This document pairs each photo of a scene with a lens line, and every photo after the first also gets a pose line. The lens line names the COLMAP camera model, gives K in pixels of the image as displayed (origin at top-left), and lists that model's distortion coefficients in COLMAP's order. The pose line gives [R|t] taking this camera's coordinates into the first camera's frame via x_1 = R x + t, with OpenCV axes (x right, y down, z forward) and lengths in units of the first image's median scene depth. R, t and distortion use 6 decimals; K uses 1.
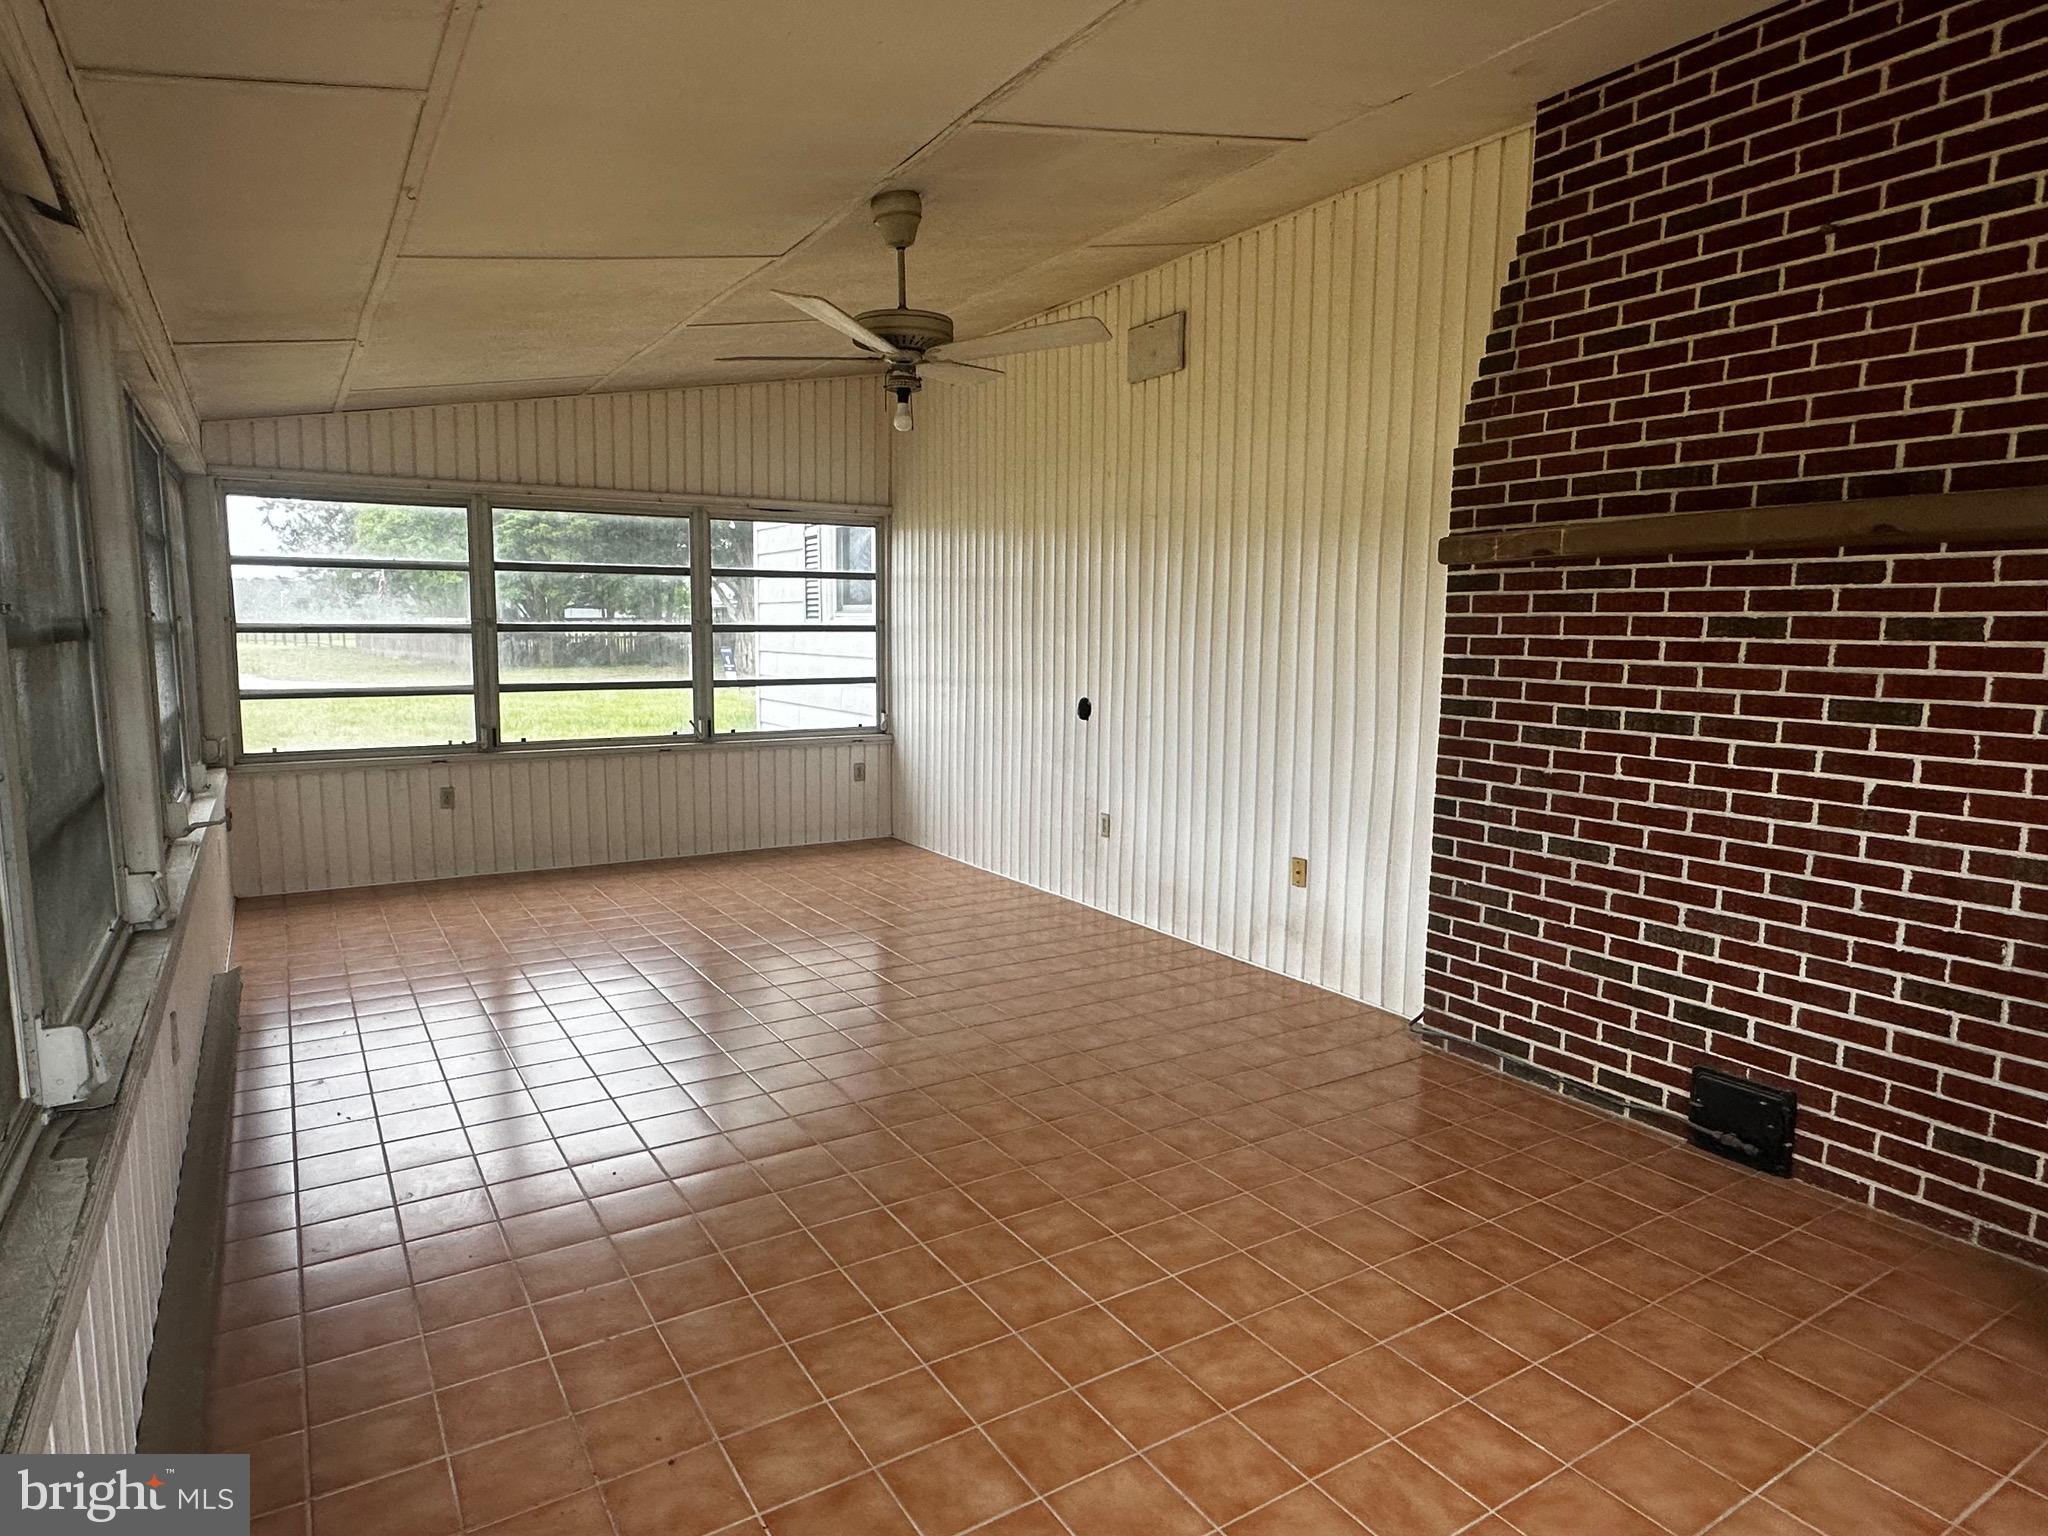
lens RADIAL K [[1184.7, 0, 1020.1], [0, 1184.7, 776.8], [0, 0, 1]] dist [-0.002844, -0.000786]
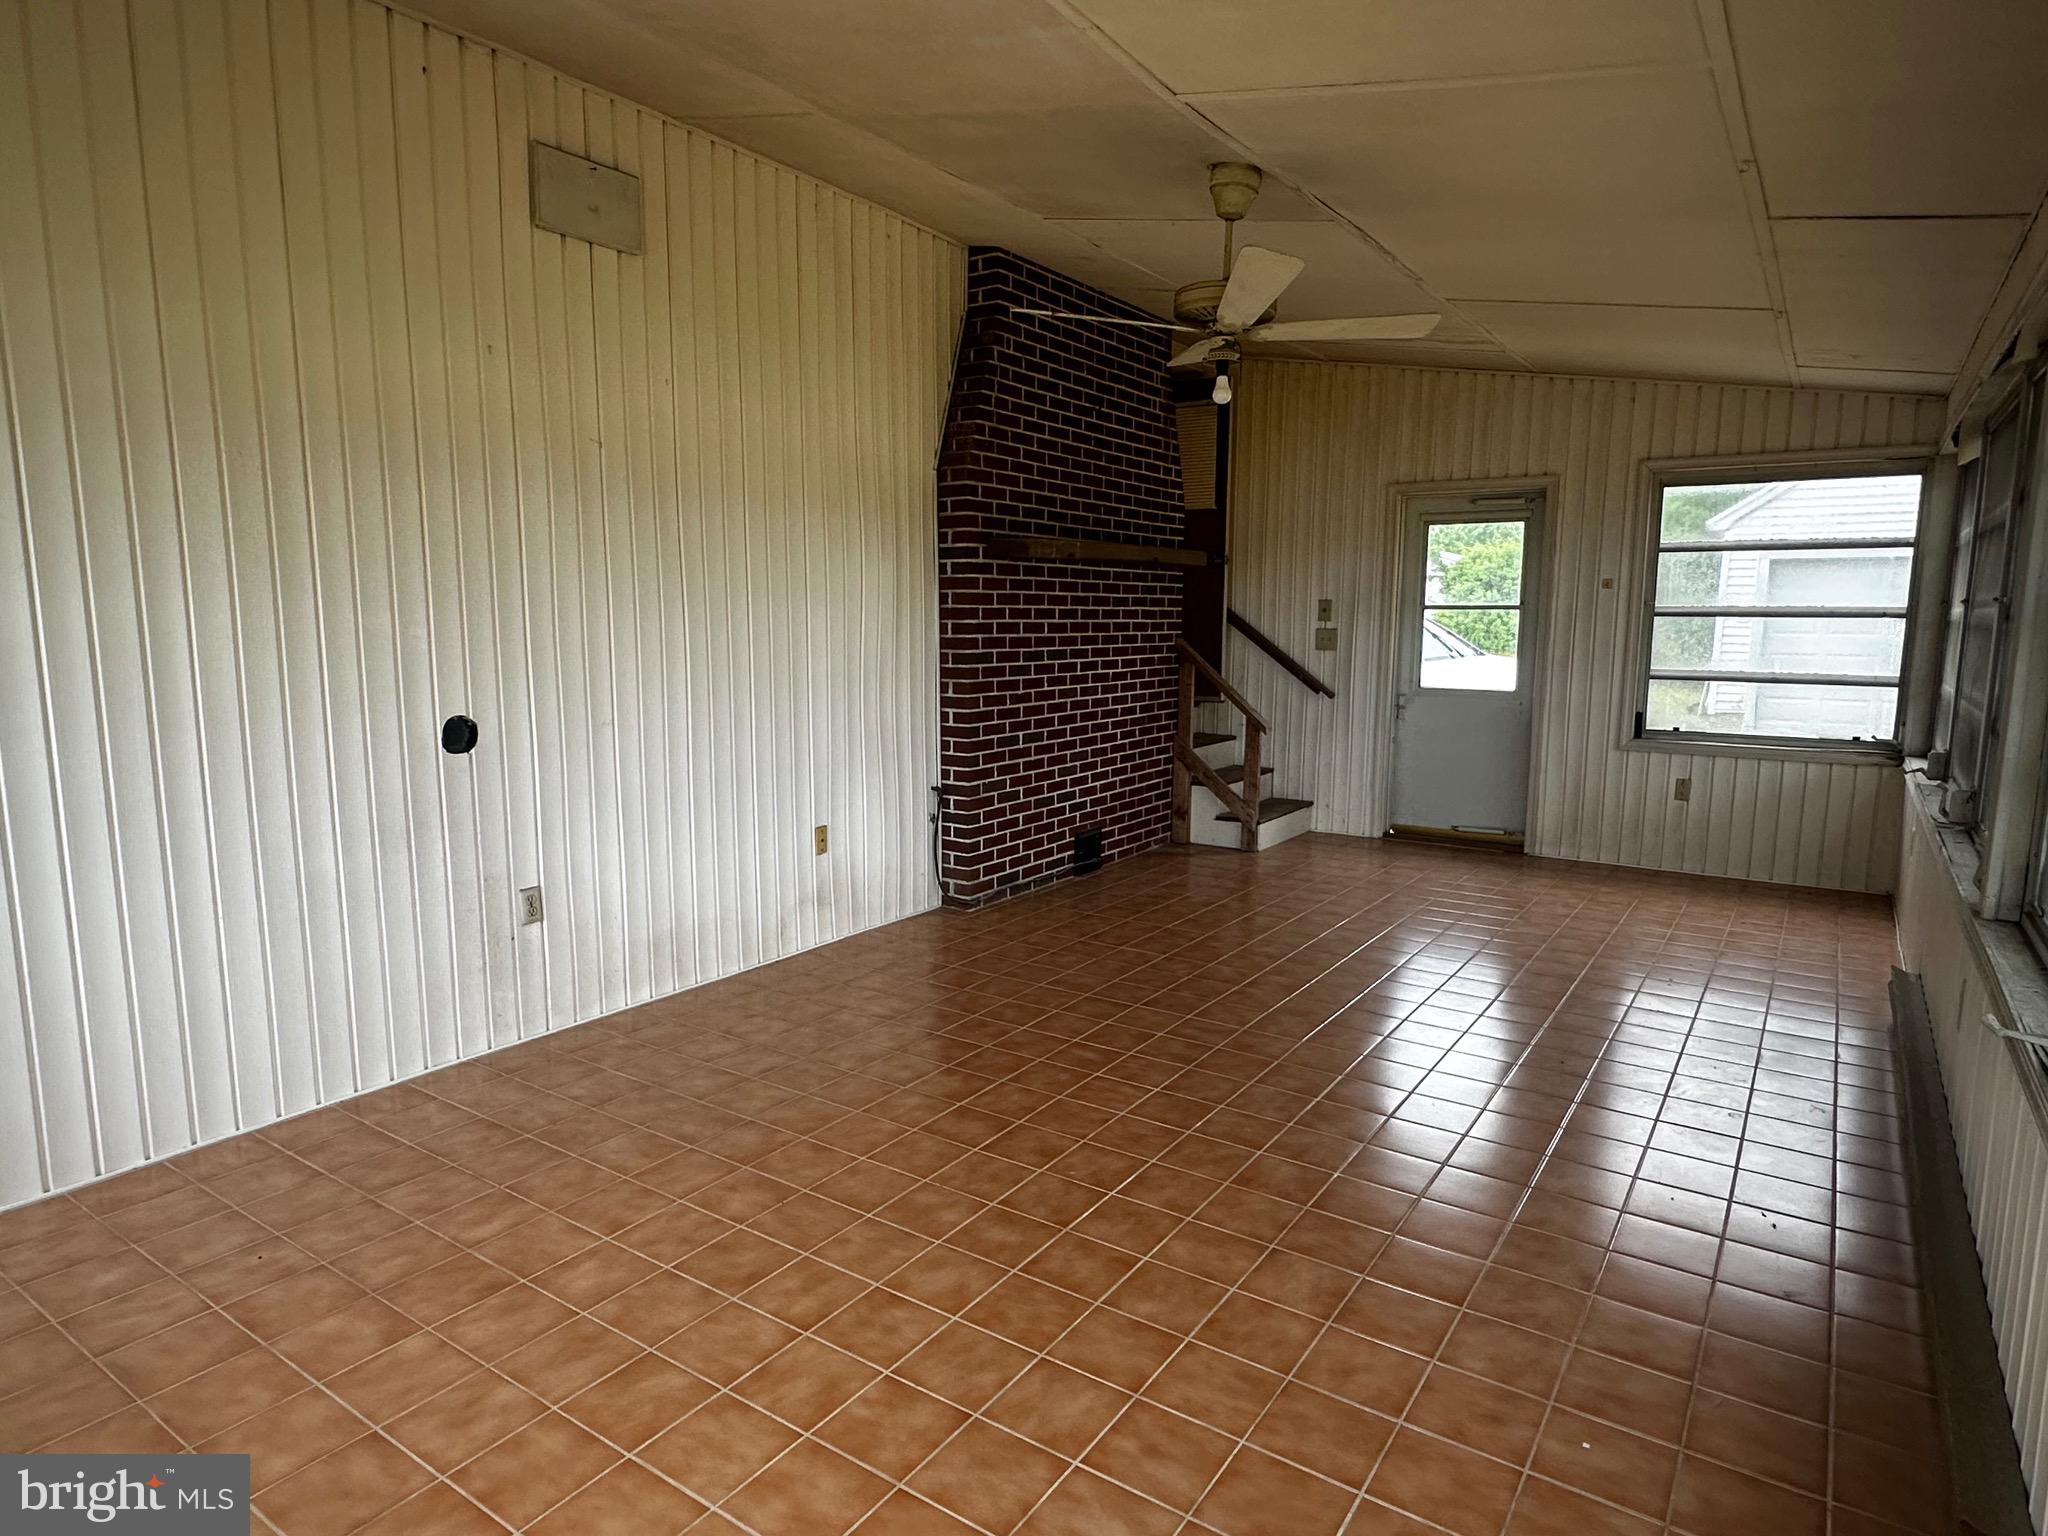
lens RADIAL K [[1184.7, 0, 1020.1], [0, 1184.7, 776.8], [0, 0, 1]] dist [-0.002844, -0.000786]
pose [[-0.397165, -0.138620, 0.907218, -0.762075], [0.107674, 0.974662, 0.196063, -0.156596], [-0.911409, 0.175554, -0.372175, 1.233471]]
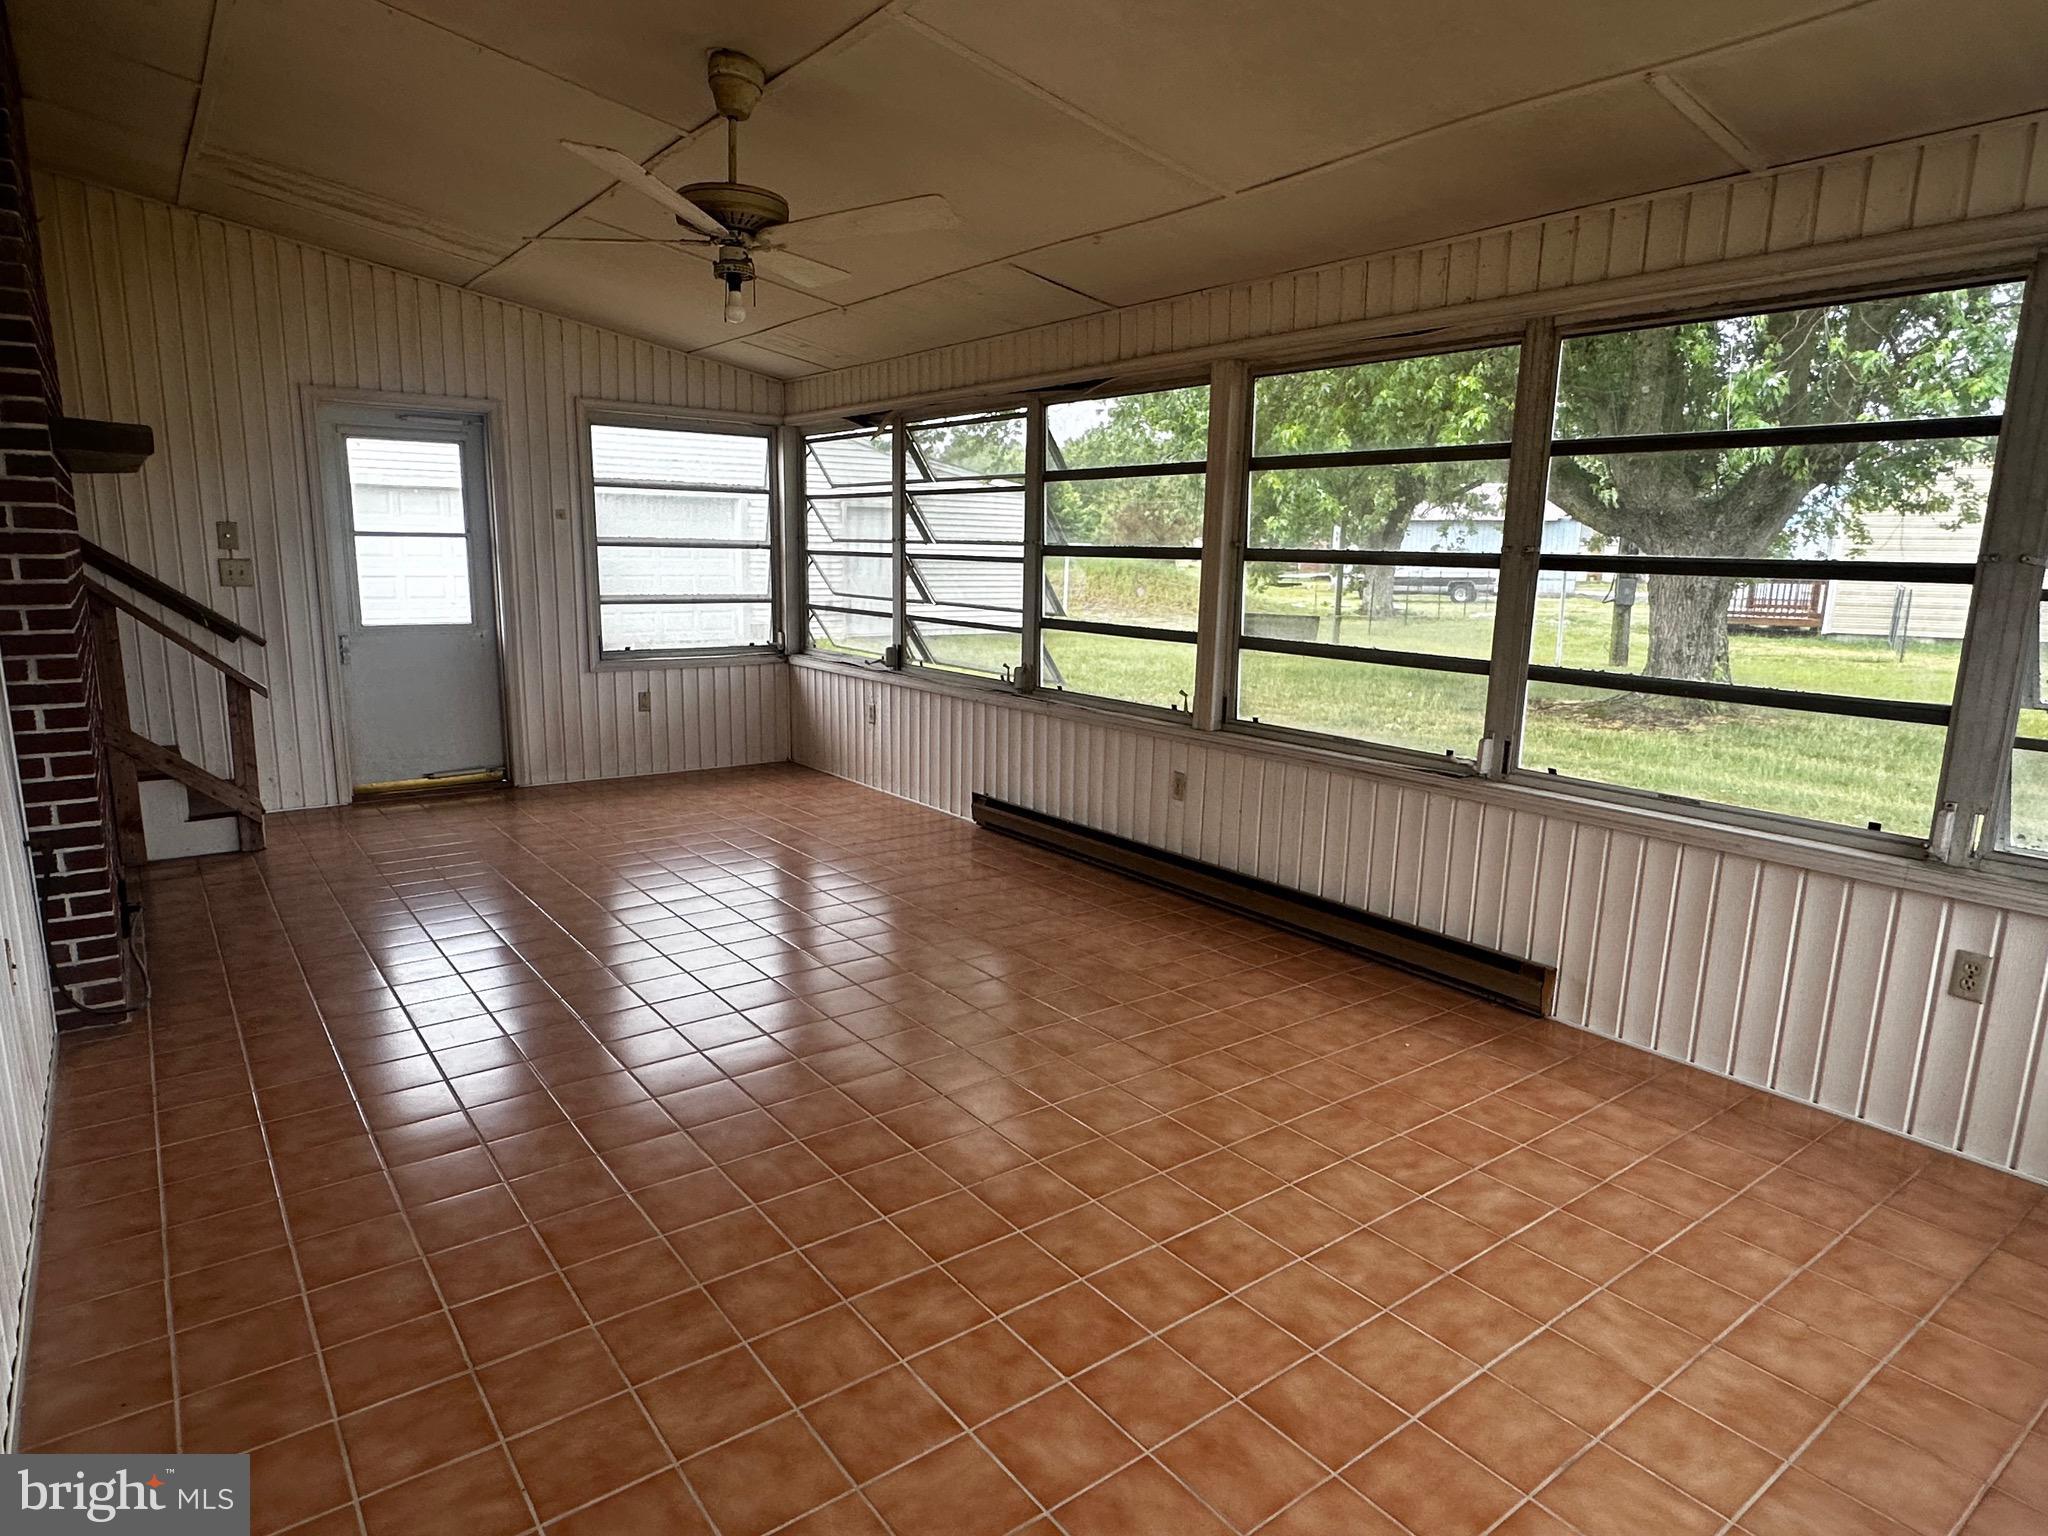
lens RADIAL K [[1184.7, 0, 1020.1], [0, 1184.7, 776.8], [0, 0, 1]] dist [-0.002844, -0.000786]
pose [[-0.996101, -0.010955, -0.087542, -0.189285], [-0.037742, 0.949795, 0.310589, -0.196022], [0.079745, 0.312682, -0.946505, 1.556469]]
